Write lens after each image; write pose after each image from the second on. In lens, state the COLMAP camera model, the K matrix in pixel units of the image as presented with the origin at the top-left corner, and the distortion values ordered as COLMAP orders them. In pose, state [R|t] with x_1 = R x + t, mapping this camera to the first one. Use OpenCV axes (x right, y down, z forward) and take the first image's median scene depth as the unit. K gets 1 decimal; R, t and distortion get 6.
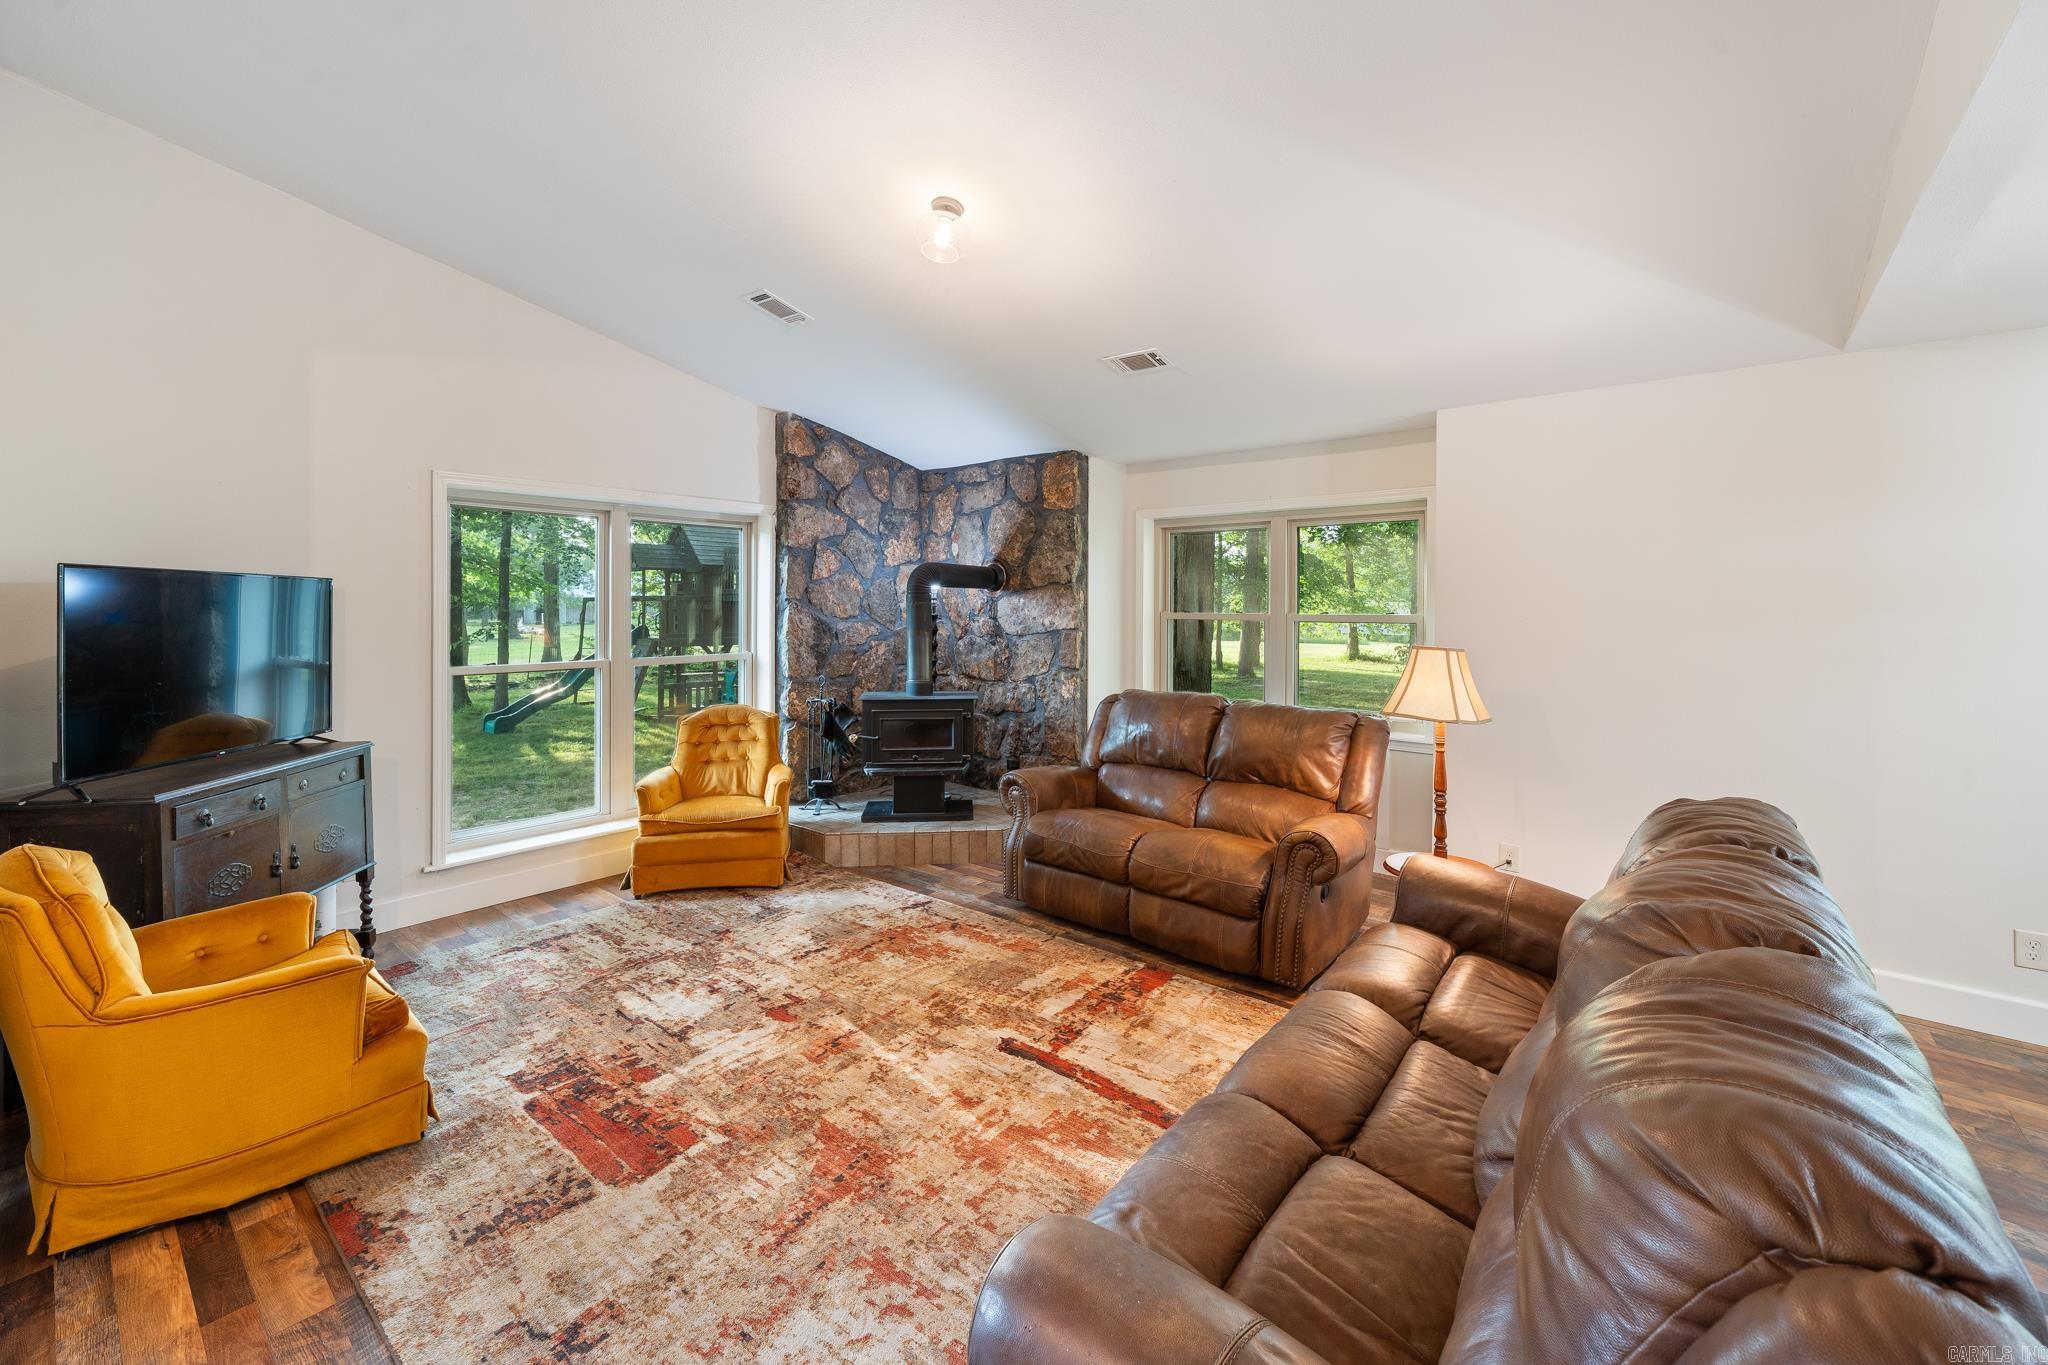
lens RADIAL K [[823.8, 0, 1017.4], [0, 823.8, 615.1], [0, 0, 1]] dist [0.004907, 0.000625]
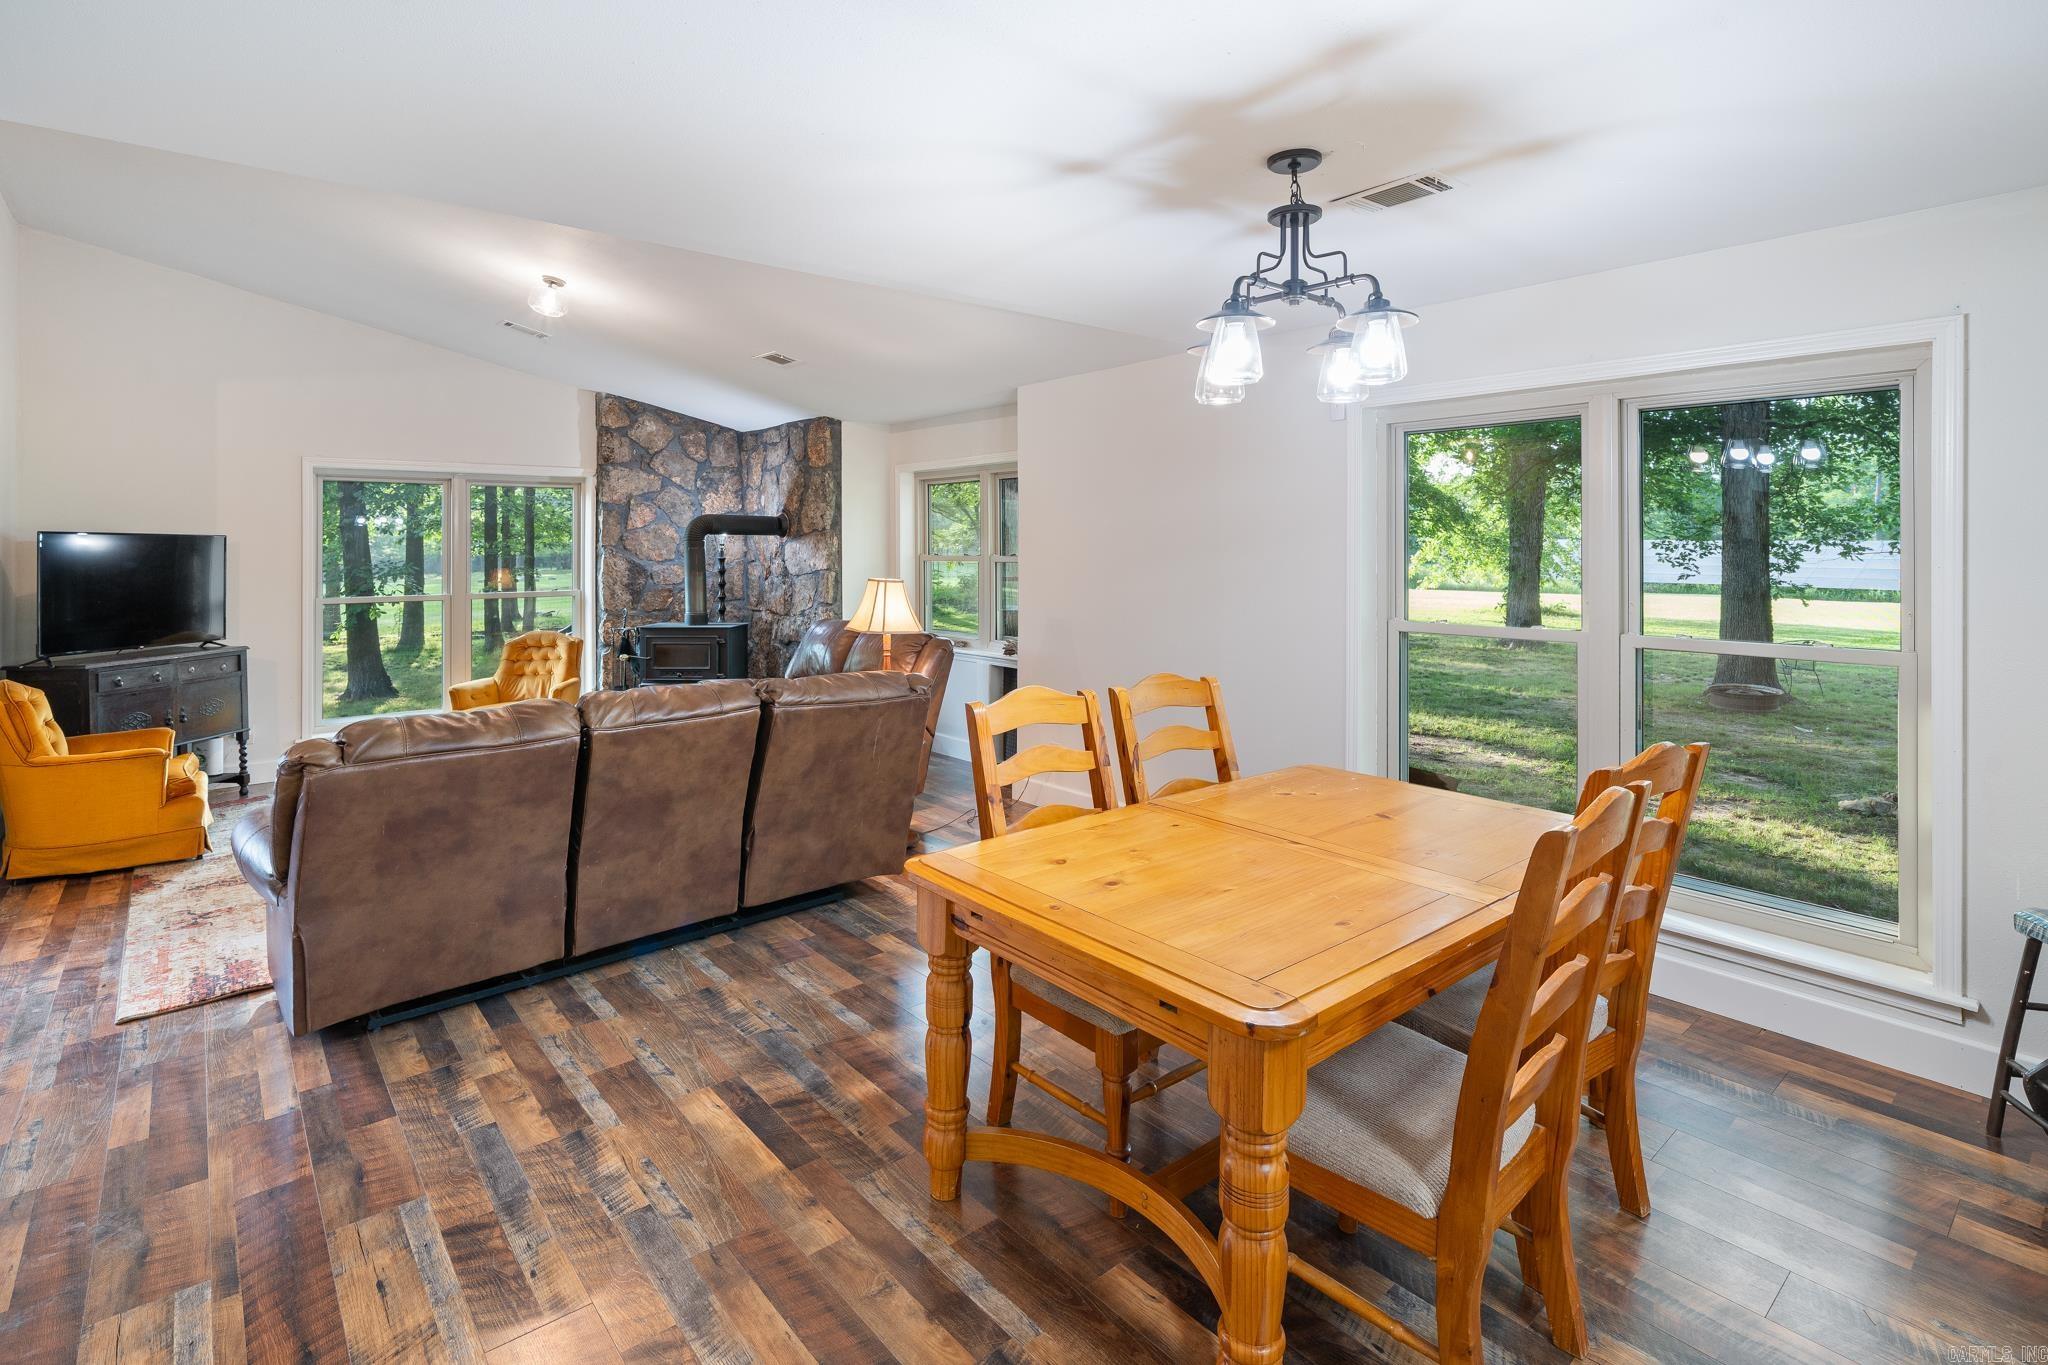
lens RADIAL K [[992.5, 0, 1024.3], [0, 992.5, 546.2], [0, 0, 1]] dist [0.003549, 0.000778]
pose [[0.984427, -0.006462, -0.175677, 0.641419], [0.004598, 0.999929, -0.011019, 0.000468], [0.175735, 0.010040, 0.984386, -0.361195]]
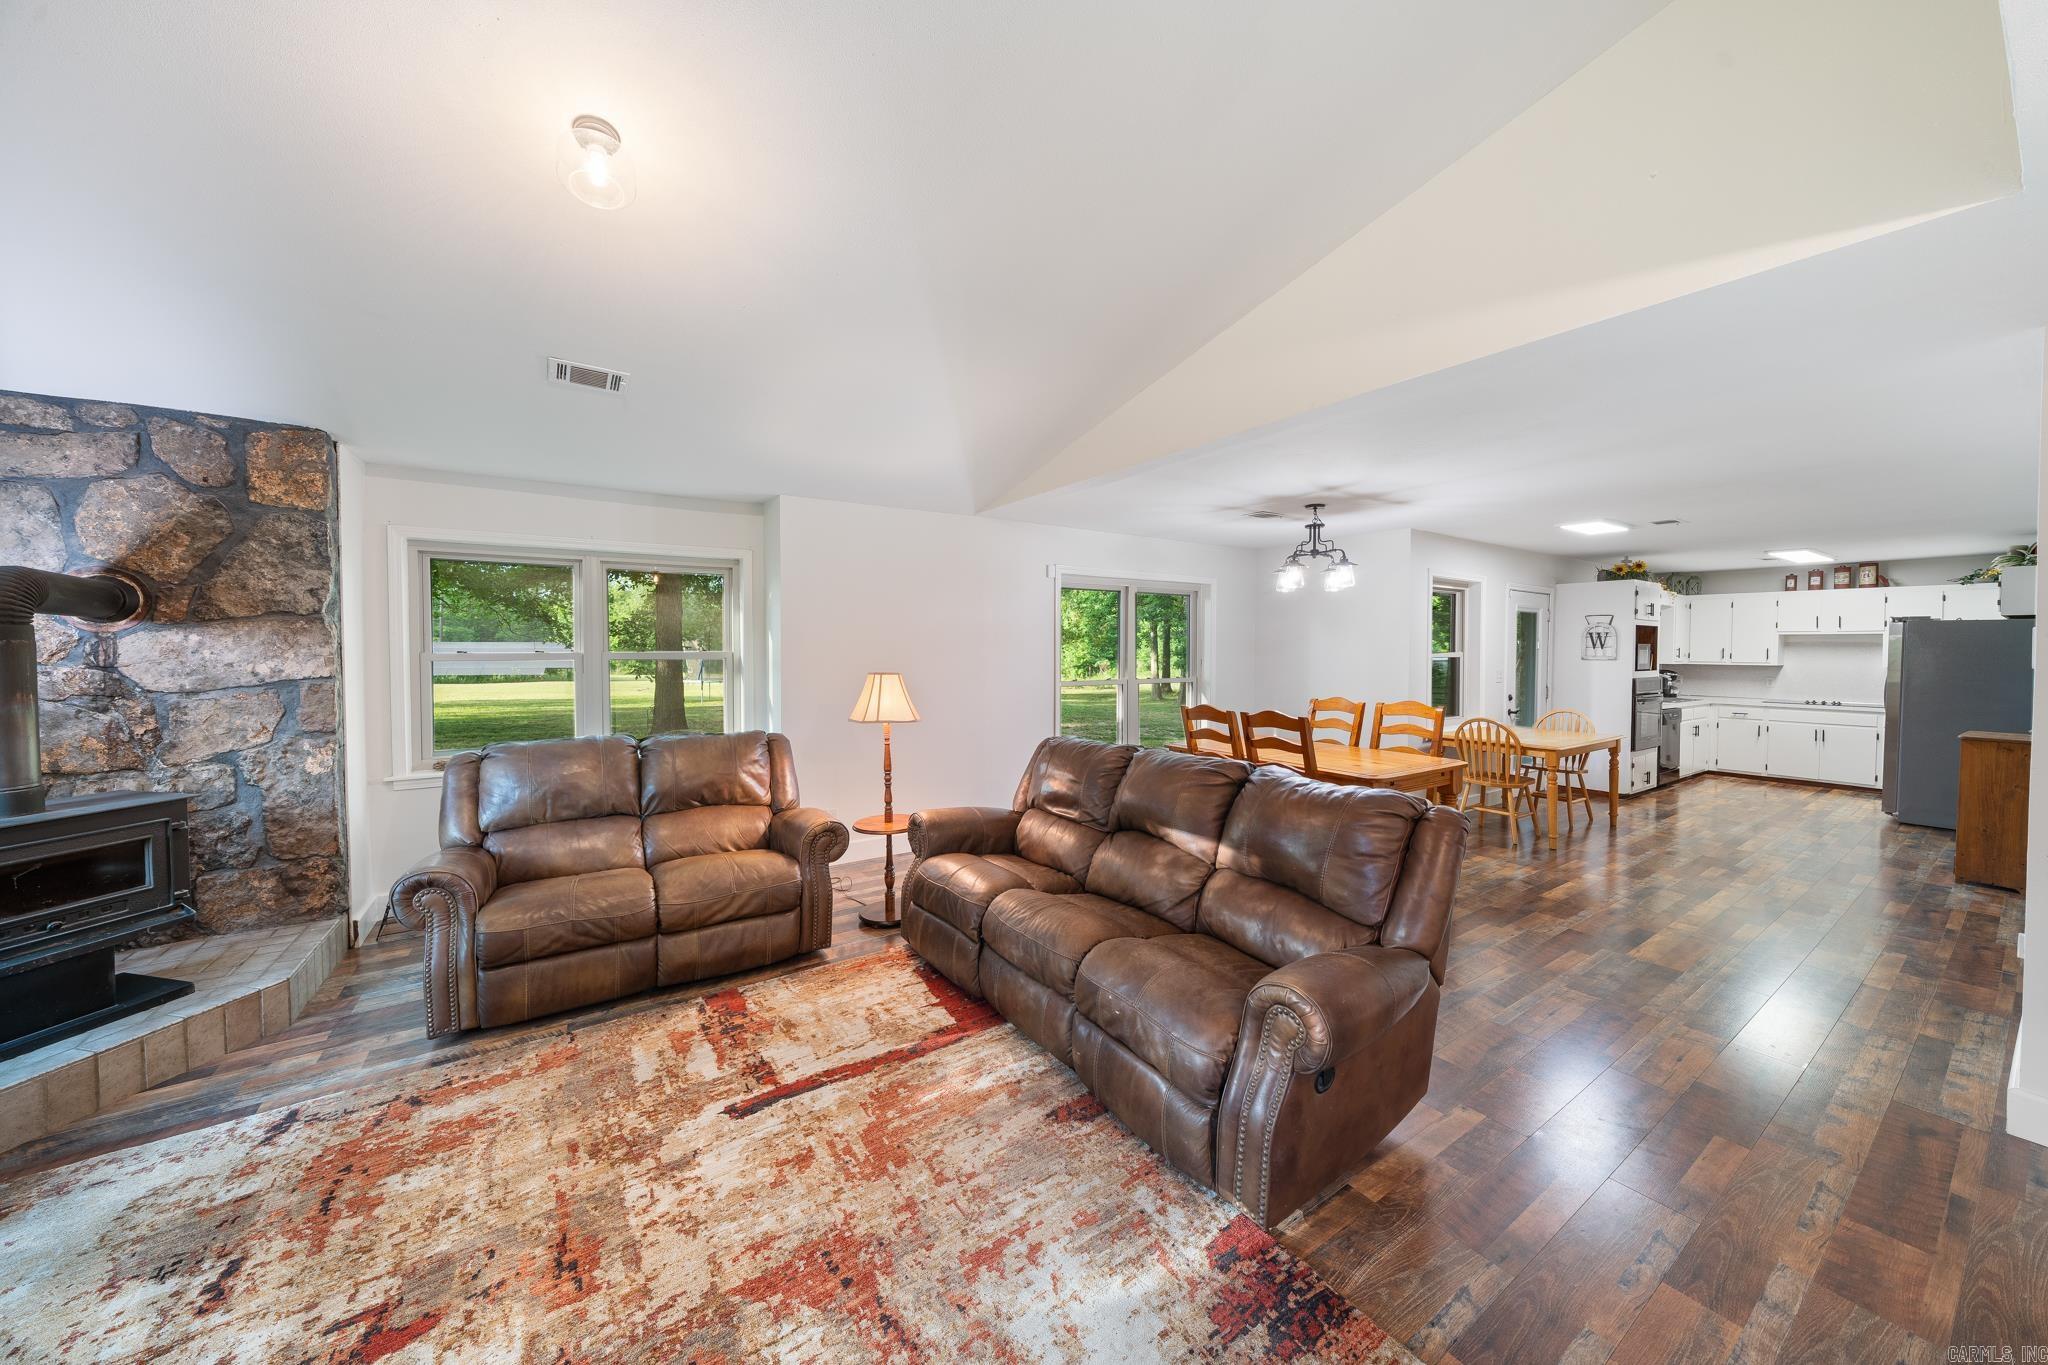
lens RADIAL K [[702.4, 0, 1017.4], [0, 702.4, 664.9], [0, 0, 1]] dist [-0.001847, -0.000051]
pose [[0.293397, -0.030343, 0.955509, -0.374232], [0.014022, 0.999525, 0.027435, -0.002961], [-0.955888, 0.005349, 0.293683, 0.256074]]
